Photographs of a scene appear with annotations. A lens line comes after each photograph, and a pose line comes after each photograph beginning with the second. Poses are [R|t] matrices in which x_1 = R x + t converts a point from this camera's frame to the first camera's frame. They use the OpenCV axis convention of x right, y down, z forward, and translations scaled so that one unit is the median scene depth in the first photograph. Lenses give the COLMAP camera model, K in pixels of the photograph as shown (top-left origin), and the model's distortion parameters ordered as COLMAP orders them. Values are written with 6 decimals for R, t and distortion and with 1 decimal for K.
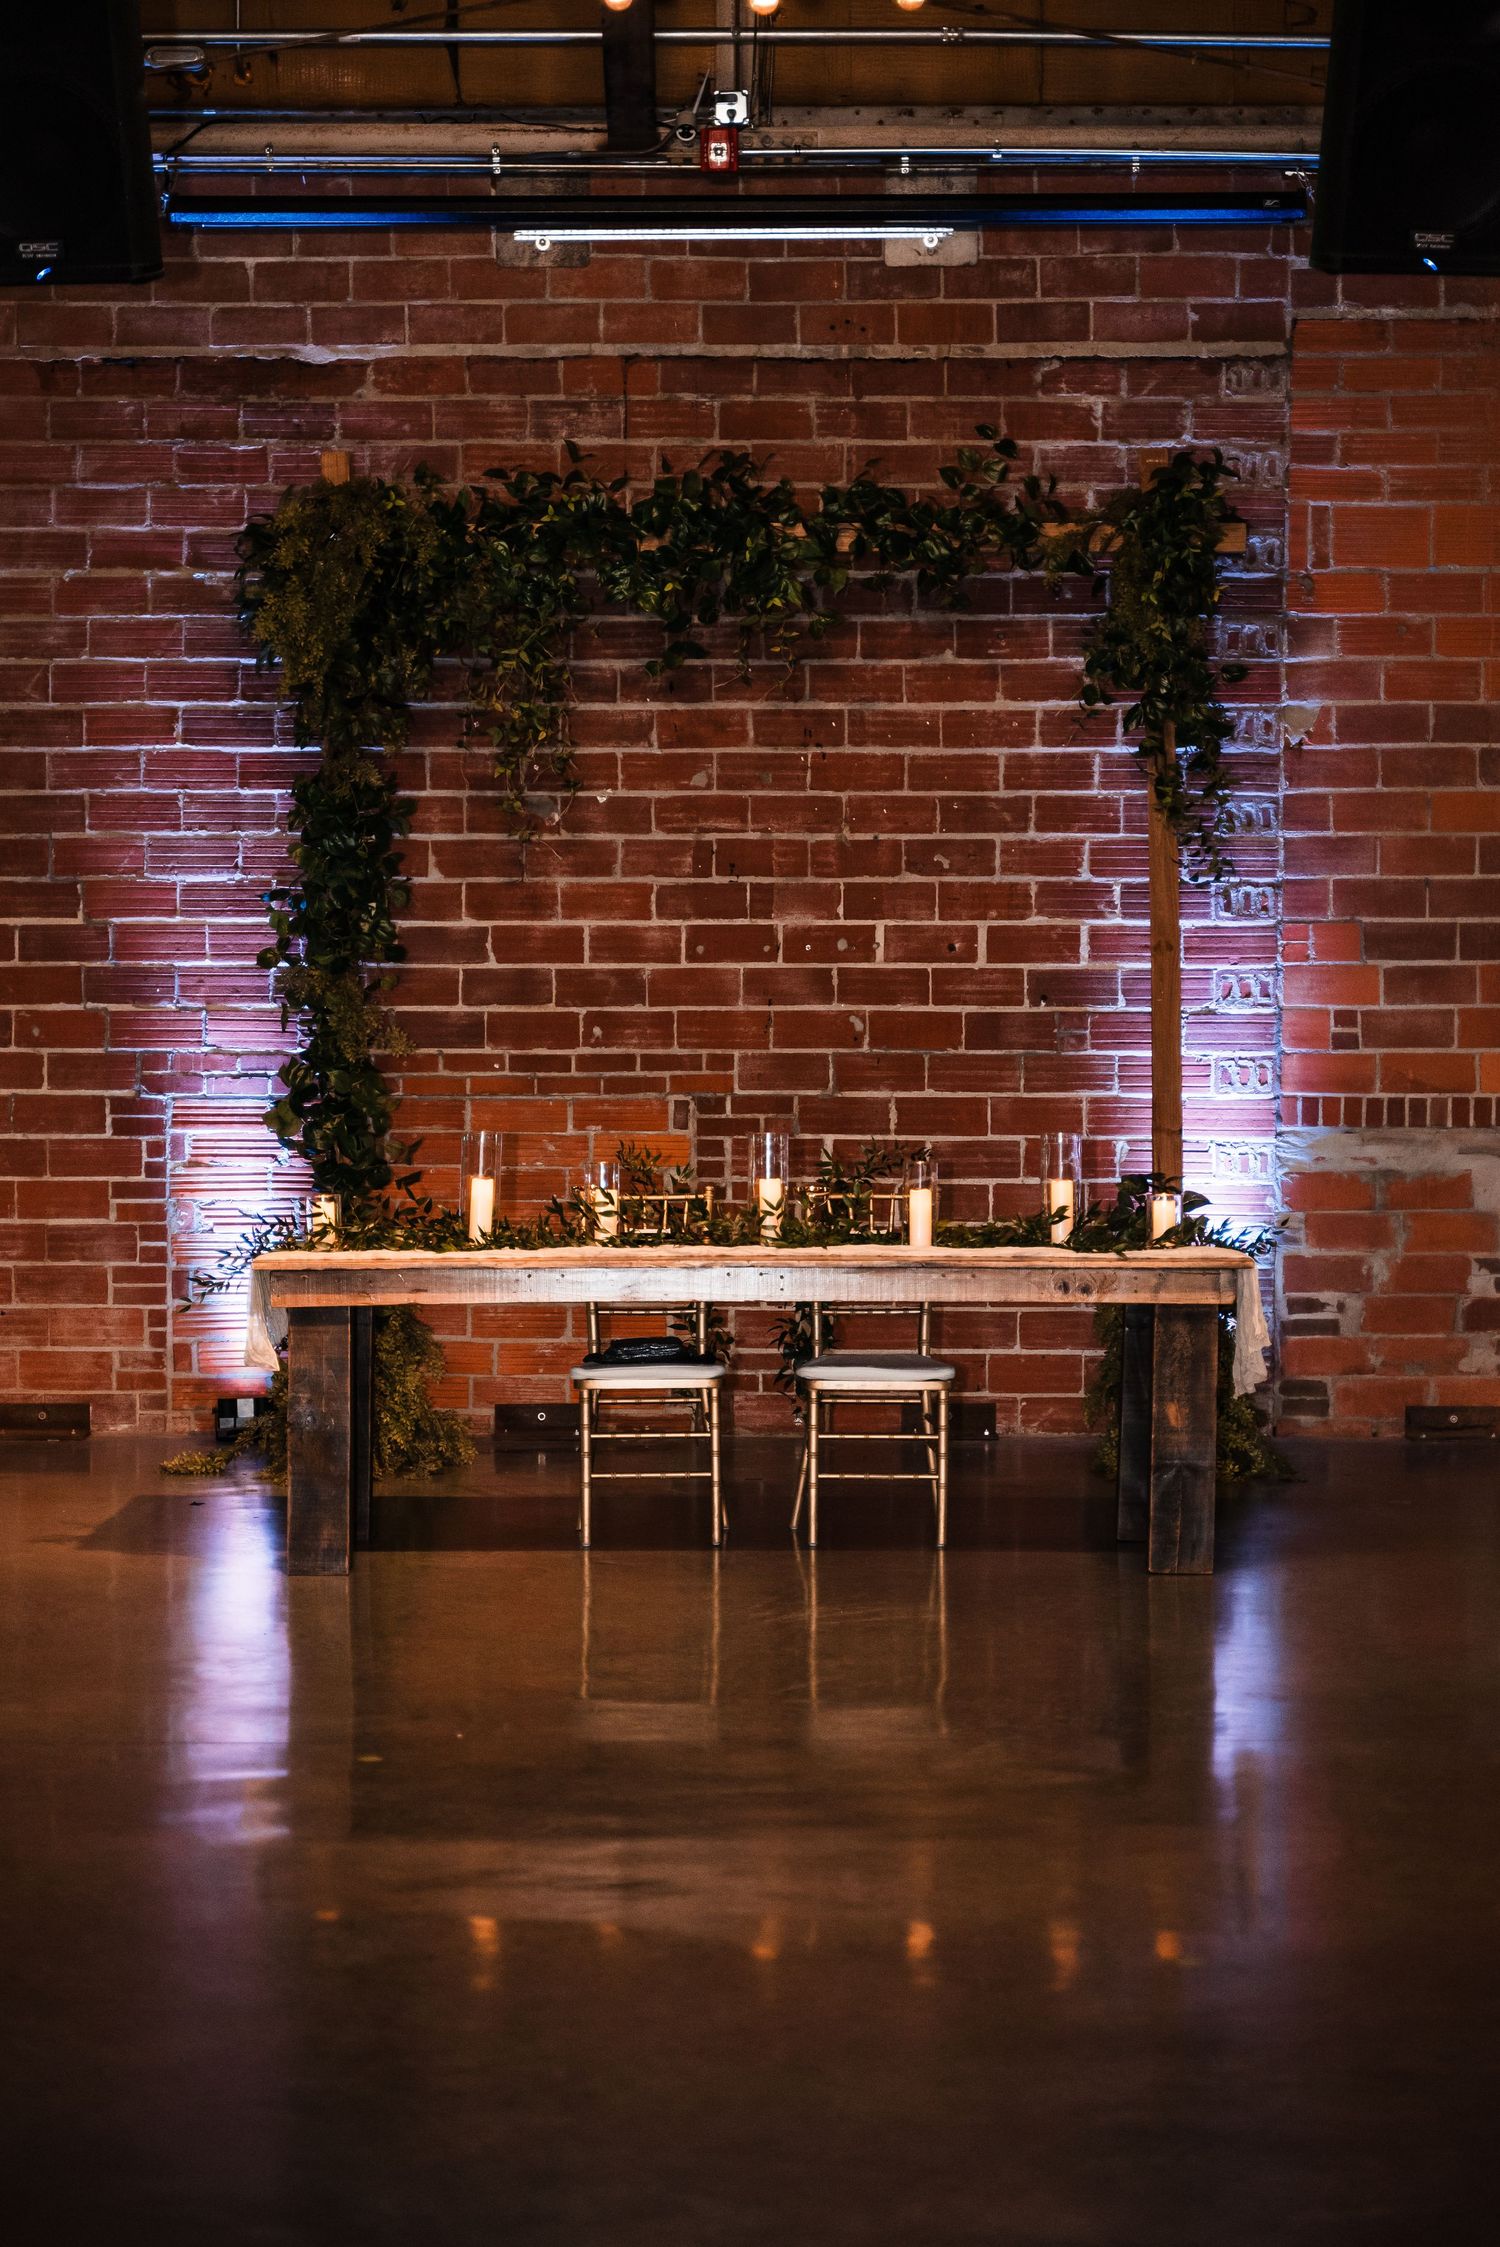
lens RADIAL K [[4917.6, 0, 731.3], [0, 4917.6, 1129.9], [0, 0, 1]] dist [0.014586, 0.000000]
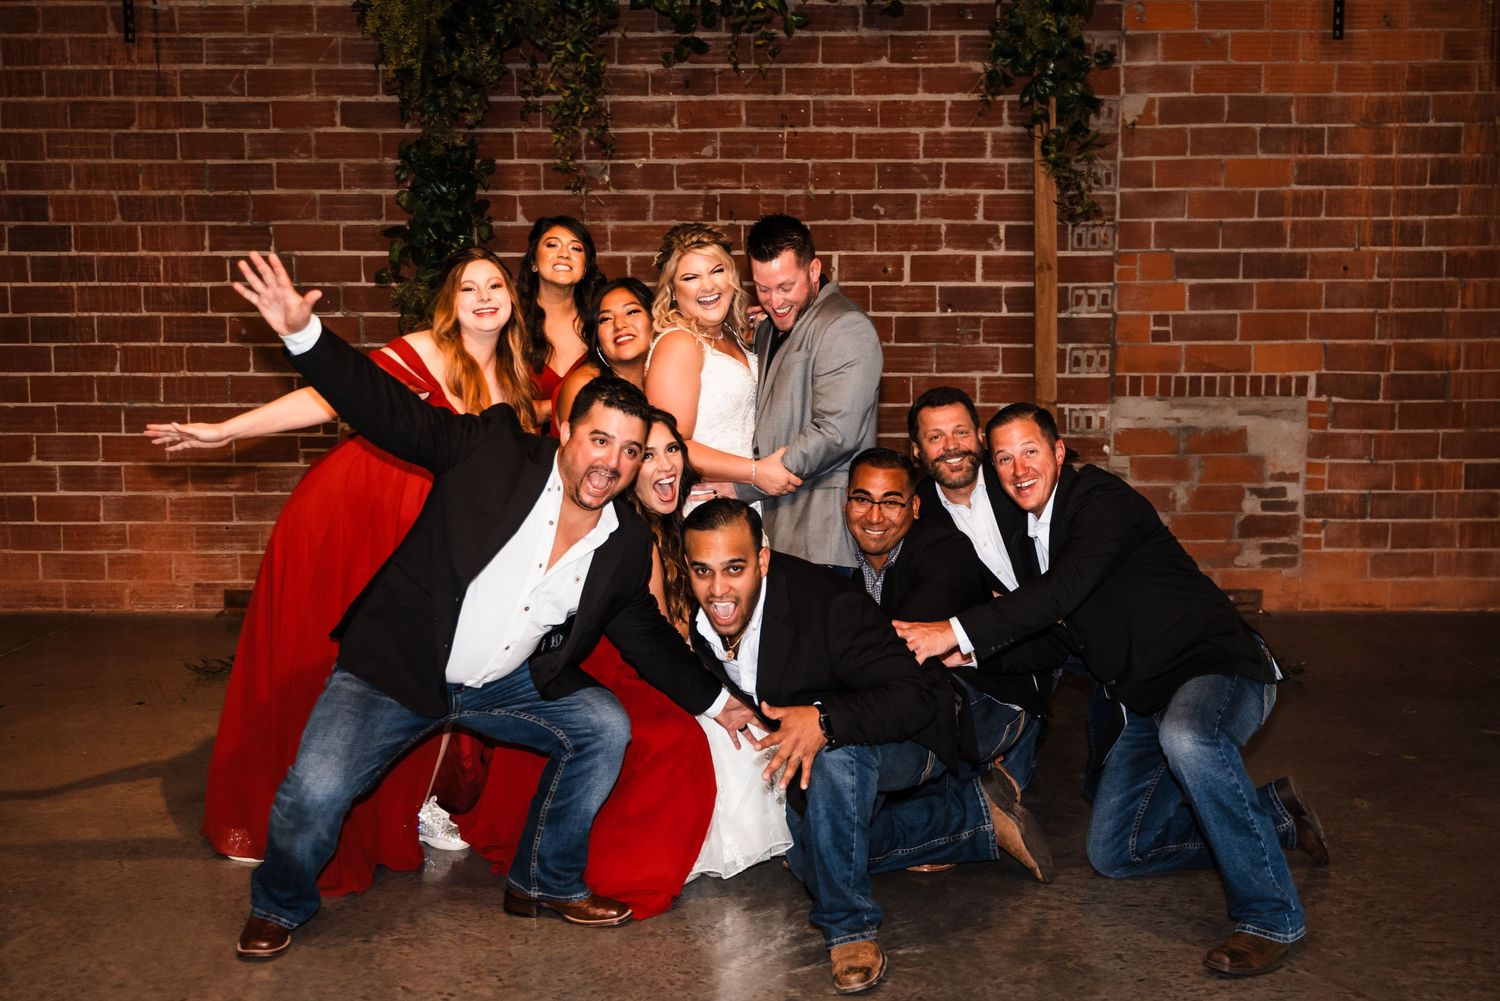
lens RADIAL K [[1748.6, 0, 769.8], [0, 1748.6, 531.2], [0, 0, 1]] dist [-0.001763, 0.000000]
pose [[0.999991, -0.002754, 0.003130, 0.009535], [0.002453, 0.995712, 0.092473, -0.008898], [-0.003371, -0.092464, 0.995710, 0.490009]]
